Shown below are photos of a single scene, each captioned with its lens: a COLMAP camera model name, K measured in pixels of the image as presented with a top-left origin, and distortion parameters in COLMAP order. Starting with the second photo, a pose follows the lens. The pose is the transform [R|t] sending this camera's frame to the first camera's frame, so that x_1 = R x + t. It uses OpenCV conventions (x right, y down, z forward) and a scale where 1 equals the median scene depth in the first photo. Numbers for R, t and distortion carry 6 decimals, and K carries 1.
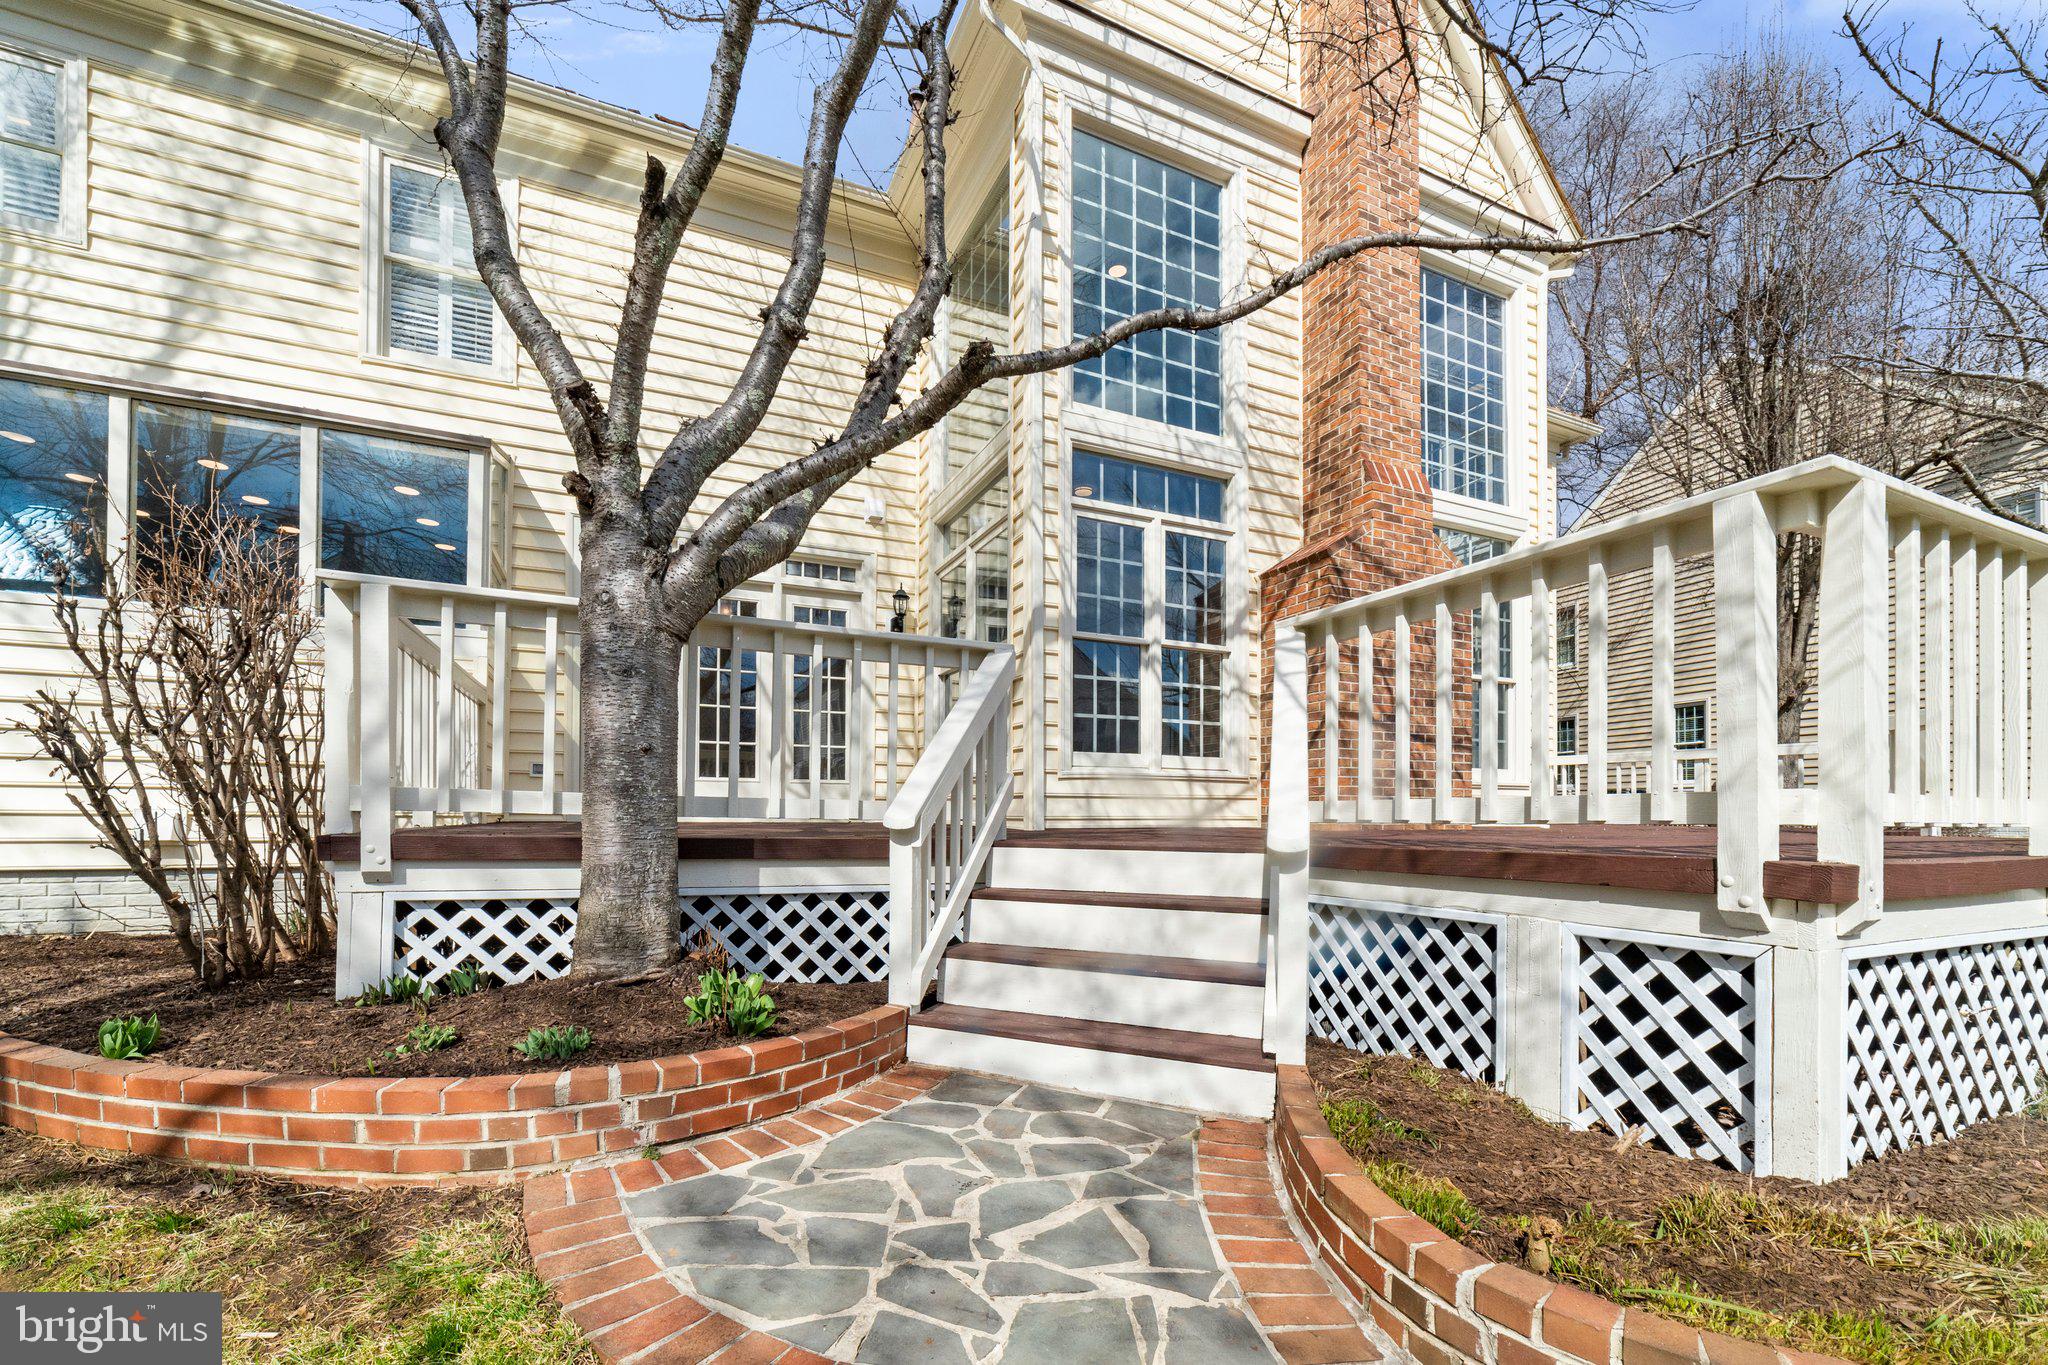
lens RADIAL K [[835.5, 0, 998.0], [0, 835.5, 794.6], [0, 0, 1]] dist [-0.008873, 0.001599]
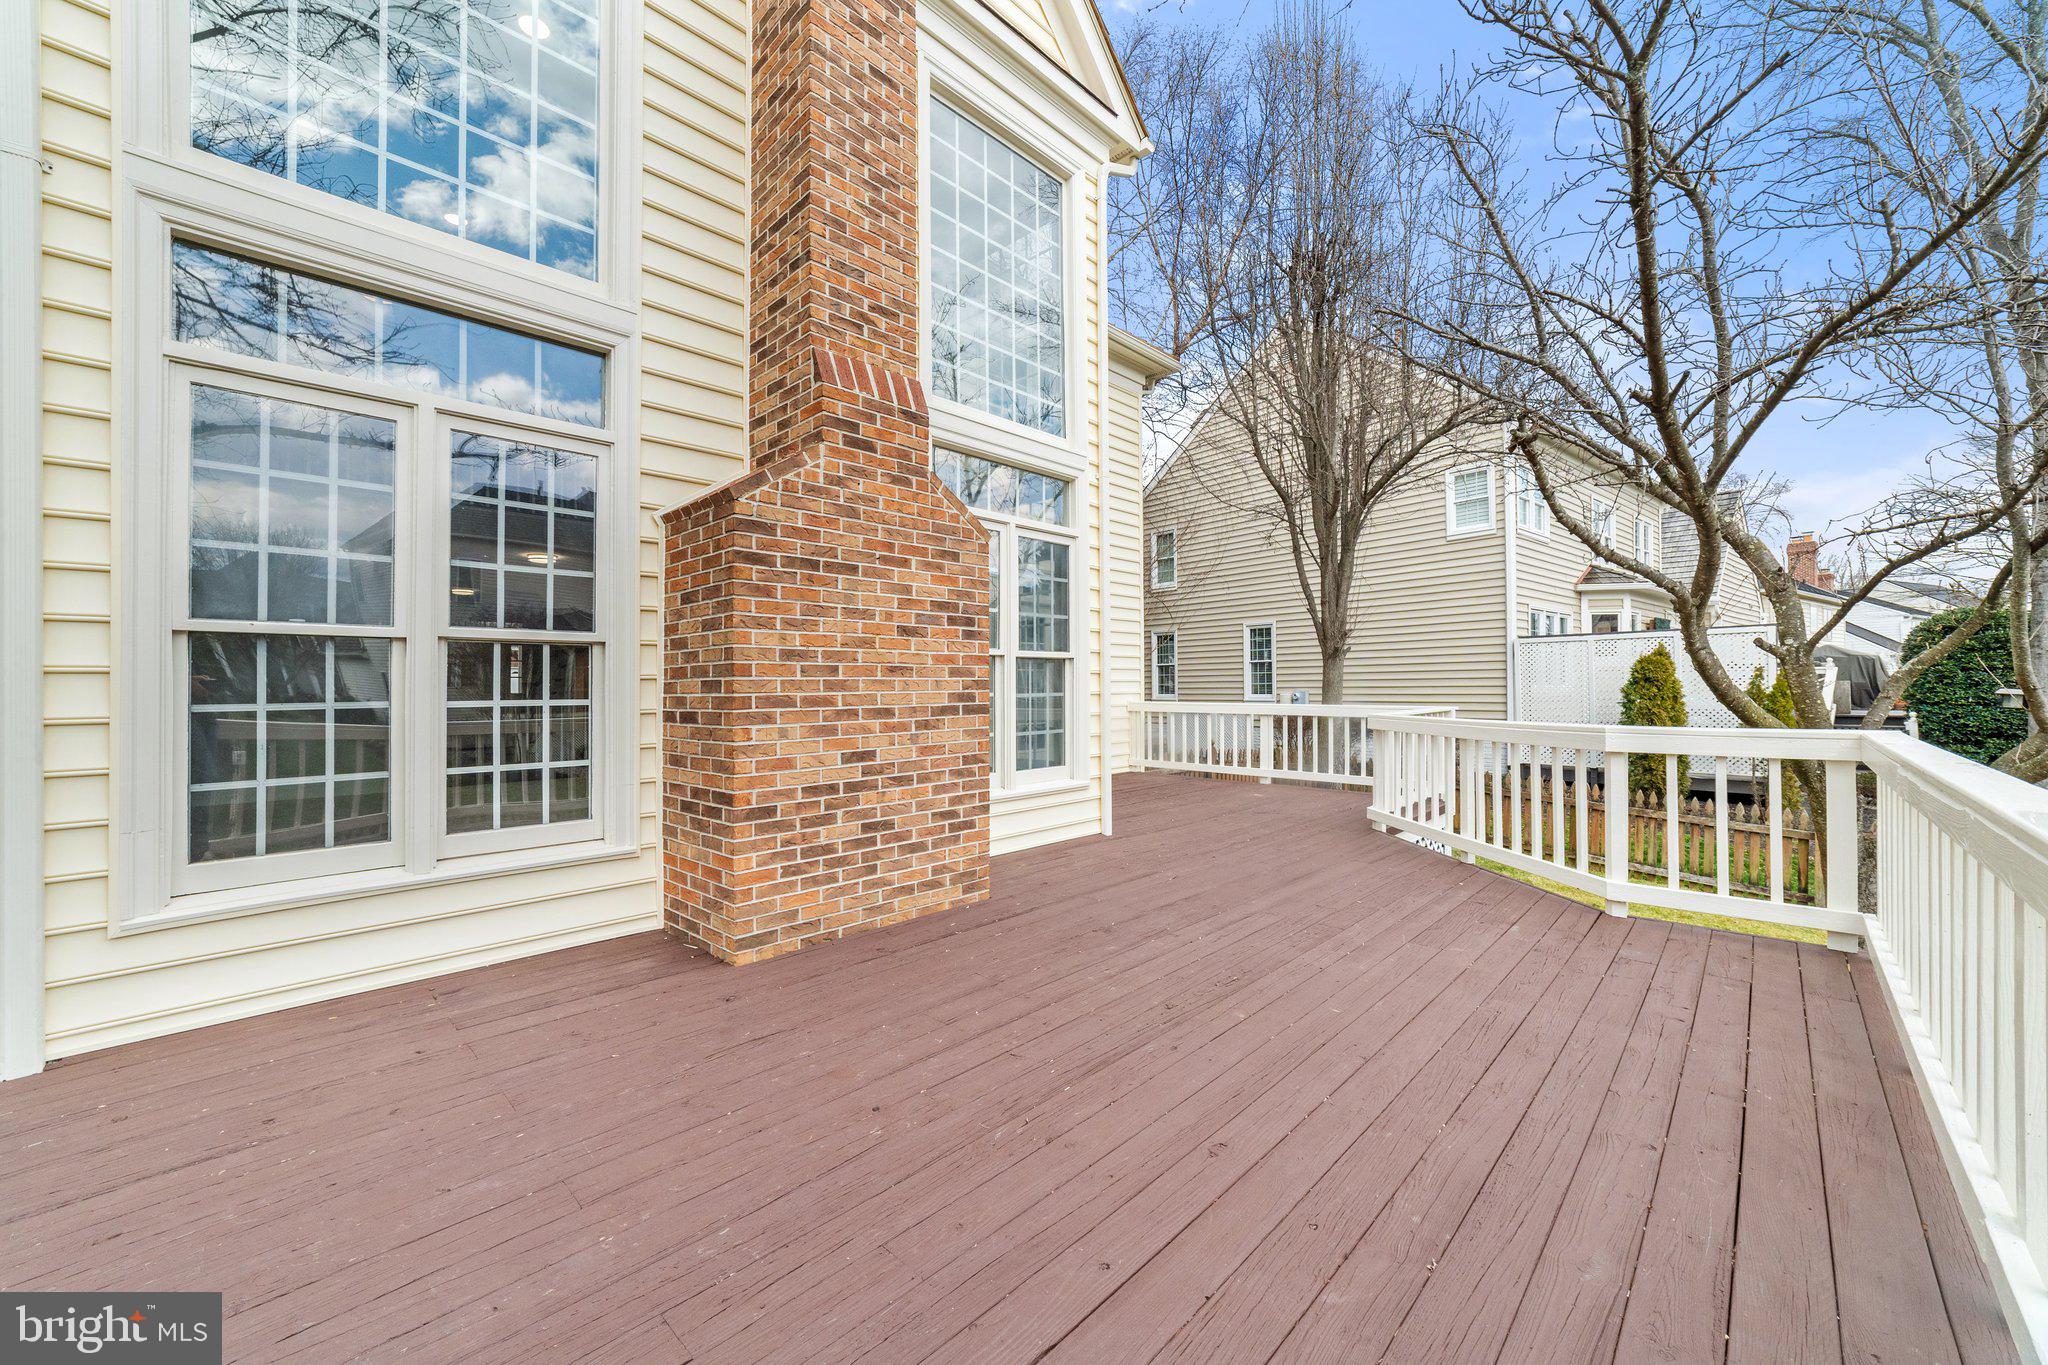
lens RADIAL K [[802.7, 0, 989.2], [0, 802.7, 666.0], [0, 0, 1]] dist [-0.018370, 0.001095]
pose [[0.935053, -0.000168, 0.354507, 0.356536], [0.002867, 0.999971, -0.007087, -0.159691], [-0.354496, 0.007643, 0.935026, 0.398414]]
